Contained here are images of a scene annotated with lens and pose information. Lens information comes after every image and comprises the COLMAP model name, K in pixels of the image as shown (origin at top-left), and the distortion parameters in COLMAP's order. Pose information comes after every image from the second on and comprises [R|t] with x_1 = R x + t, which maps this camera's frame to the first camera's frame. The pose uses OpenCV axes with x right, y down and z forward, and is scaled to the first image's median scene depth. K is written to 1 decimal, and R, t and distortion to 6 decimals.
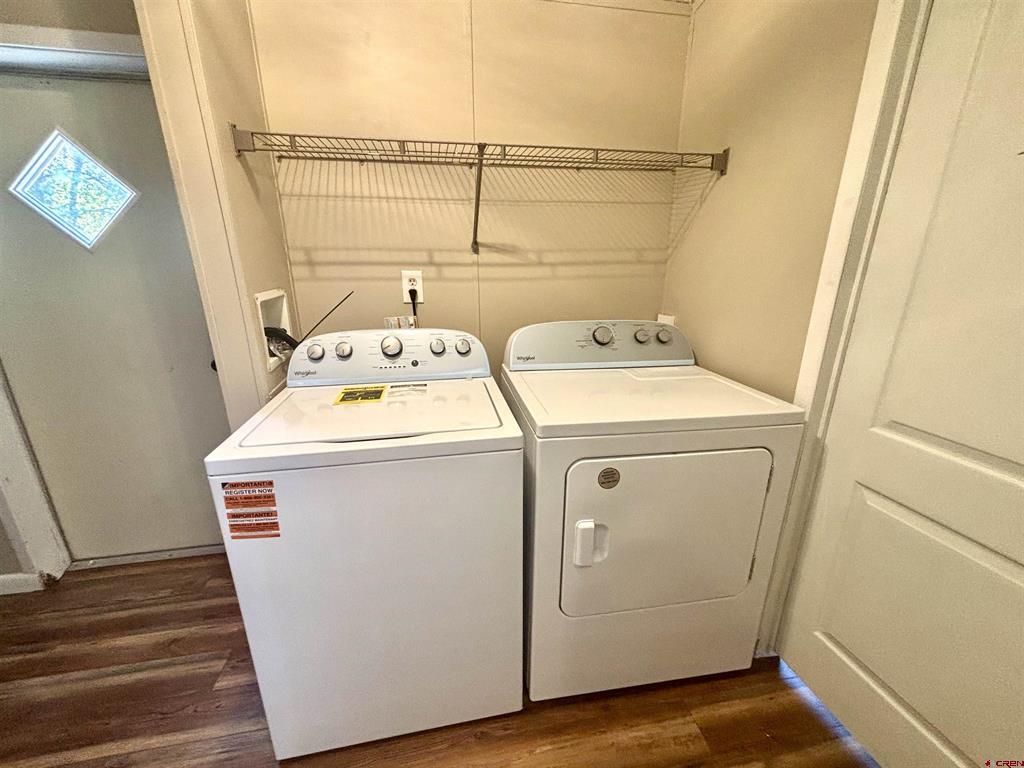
lens RADIAL K [[412.8, 0, 510.8], [0, 412.8, 386.6], [0, 0, 1]] dist [0.002430, 0.000767]
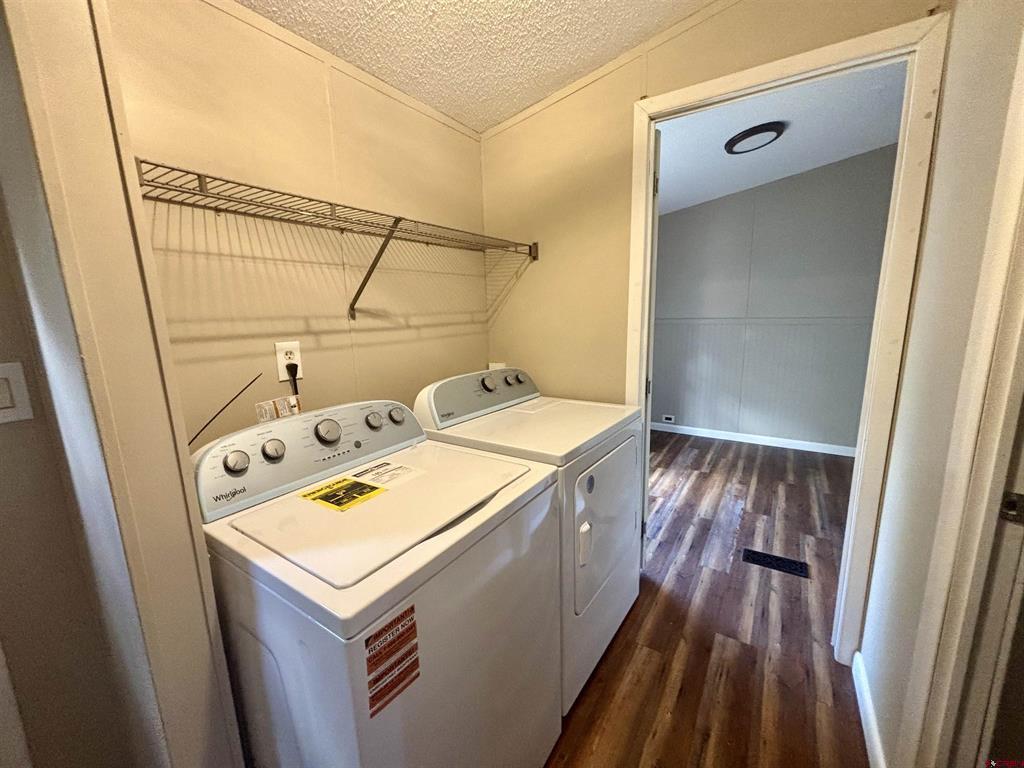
lens RADIAL K [[412.8, 0, 510.8], [0, 412.8, 386.6], [0, 0, 1]] dist [0.002430, 0.000767]
pose [[0.696993, -0.147117, 0.701824, -0.533231], [0.235412, 0.971428, -0.030160, -0.064795], [-0.677334, 0.186239, 0.711711, 0.125306]]
